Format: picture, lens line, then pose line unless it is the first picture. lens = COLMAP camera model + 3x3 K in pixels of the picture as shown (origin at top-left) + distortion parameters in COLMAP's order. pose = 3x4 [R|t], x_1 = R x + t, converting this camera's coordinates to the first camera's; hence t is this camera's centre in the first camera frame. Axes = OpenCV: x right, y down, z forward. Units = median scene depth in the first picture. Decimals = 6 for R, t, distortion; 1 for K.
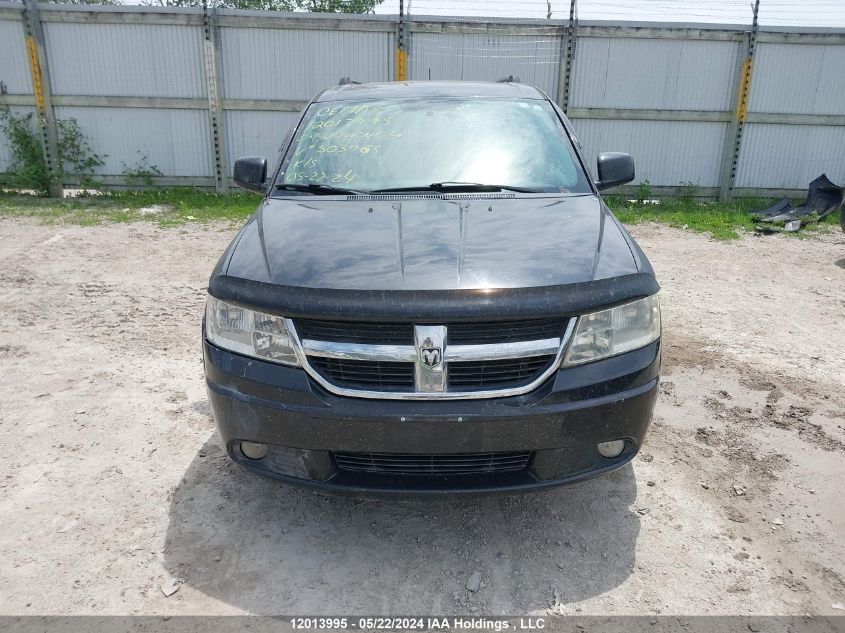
lens RADIAL K [[672.2, 0, 422.5], [0, 672.2, 316.5], [0, 0, 1]] dist [-0.001836, -0.011600]
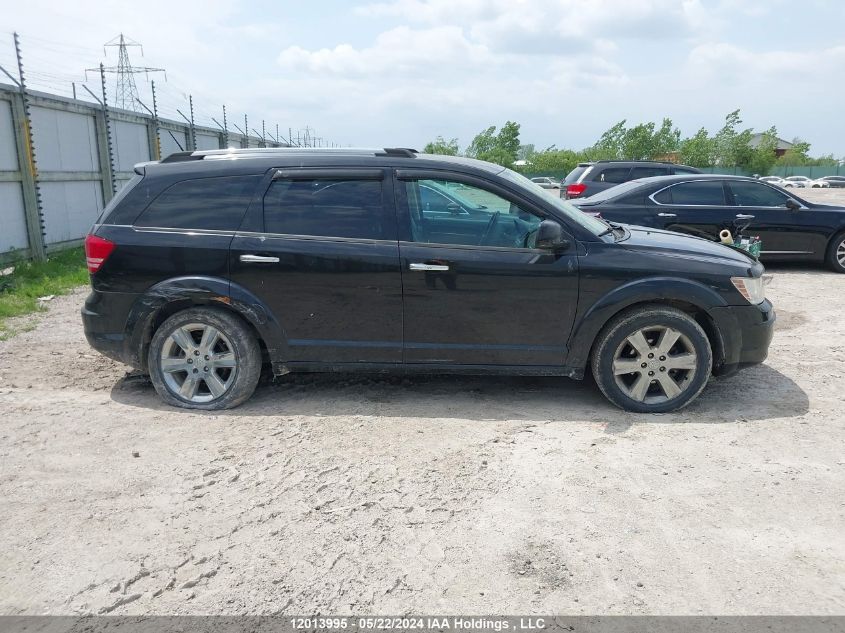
lens RADIAL K [[672.2, 0, 422.5], [0, 672.2, 316.5], [0, 0, 1]] dist [-0.001836, -0.011600]
pose [[0.022951, -0.240627, 0.970346, -0.540983], [0.306502, 0.925555, 0.222270, -0.156453], [-0.951593, 0.292311, 0.094995, 0.437409]]
